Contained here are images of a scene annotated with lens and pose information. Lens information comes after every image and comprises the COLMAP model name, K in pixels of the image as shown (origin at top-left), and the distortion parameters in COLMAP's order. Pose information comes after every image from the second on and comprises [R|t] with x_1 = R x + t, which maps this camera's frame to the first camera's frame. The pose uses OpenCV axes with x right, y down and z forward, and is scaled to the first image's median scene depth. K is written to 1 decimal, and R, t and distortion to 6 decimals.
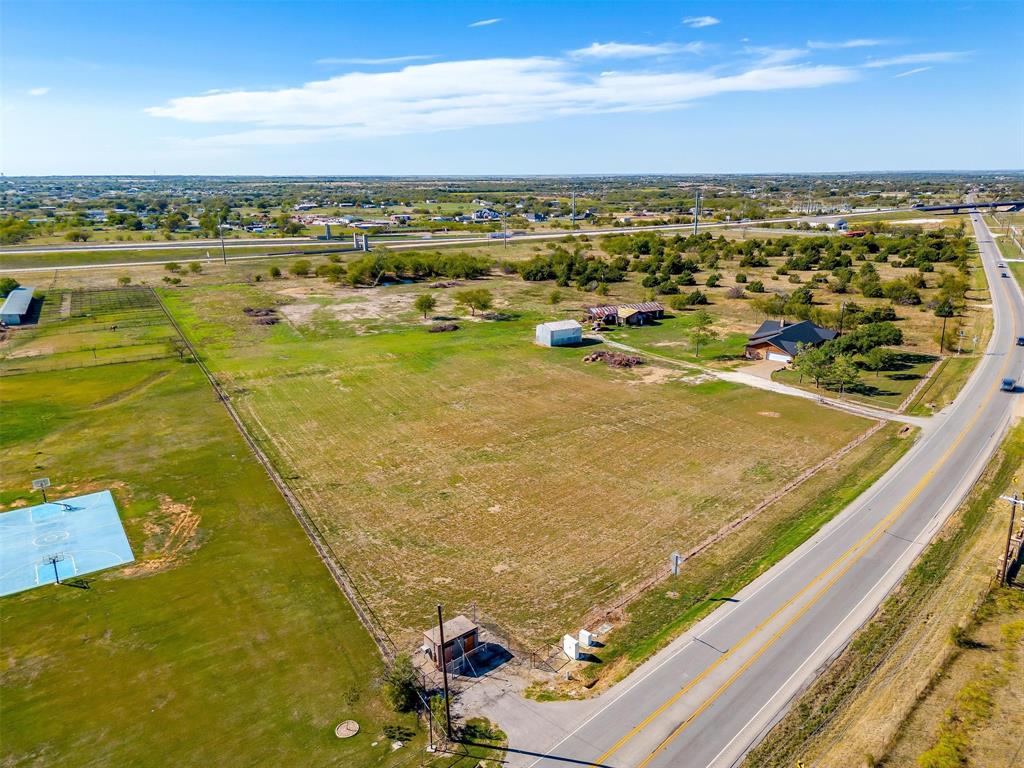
lens RADIAL K [[722.1, 0, 517.0], [0, 722.1, 383.7], [0, 0, 1]] dist [0.070043, -0.066746]
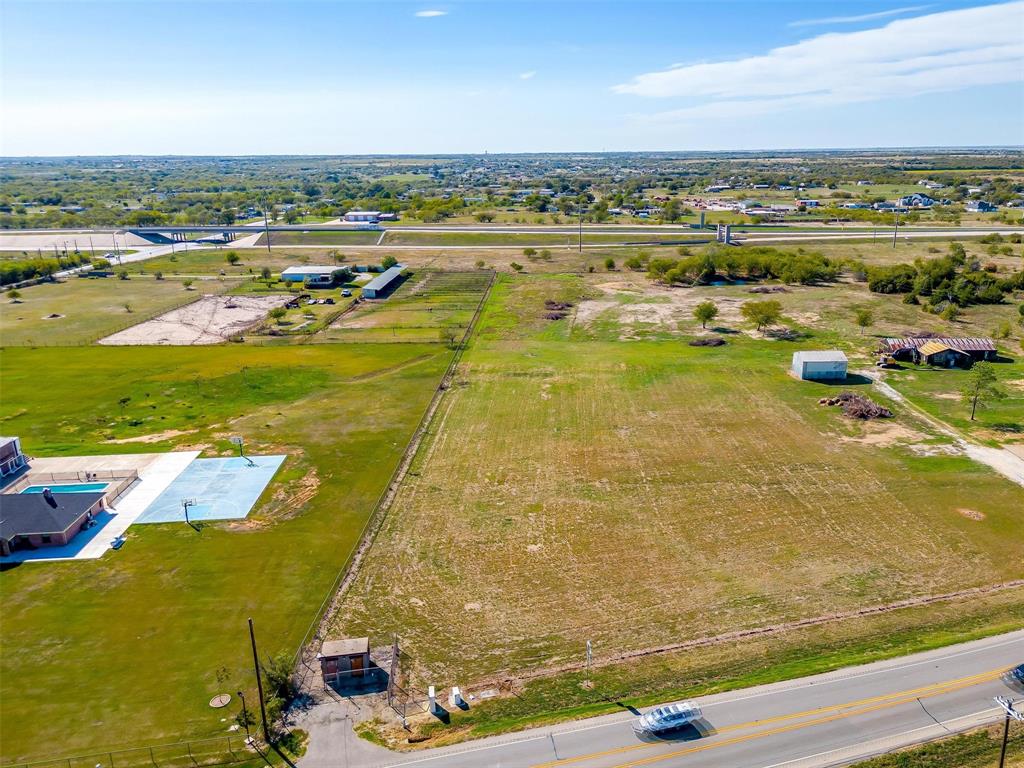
lens RADIAL K [[774.4, 0, 550.2], [0, 774.4, 381.4], [0, 0, 1]] dist [0.066945, -0.058874]
pose [[0.867863, 0.139345, -0.476861, 0.158494], [-0.134337, 0.989923, 0.044782, -0.034663], [0.478296, 0.025195, 0.877837, 0.026004]]
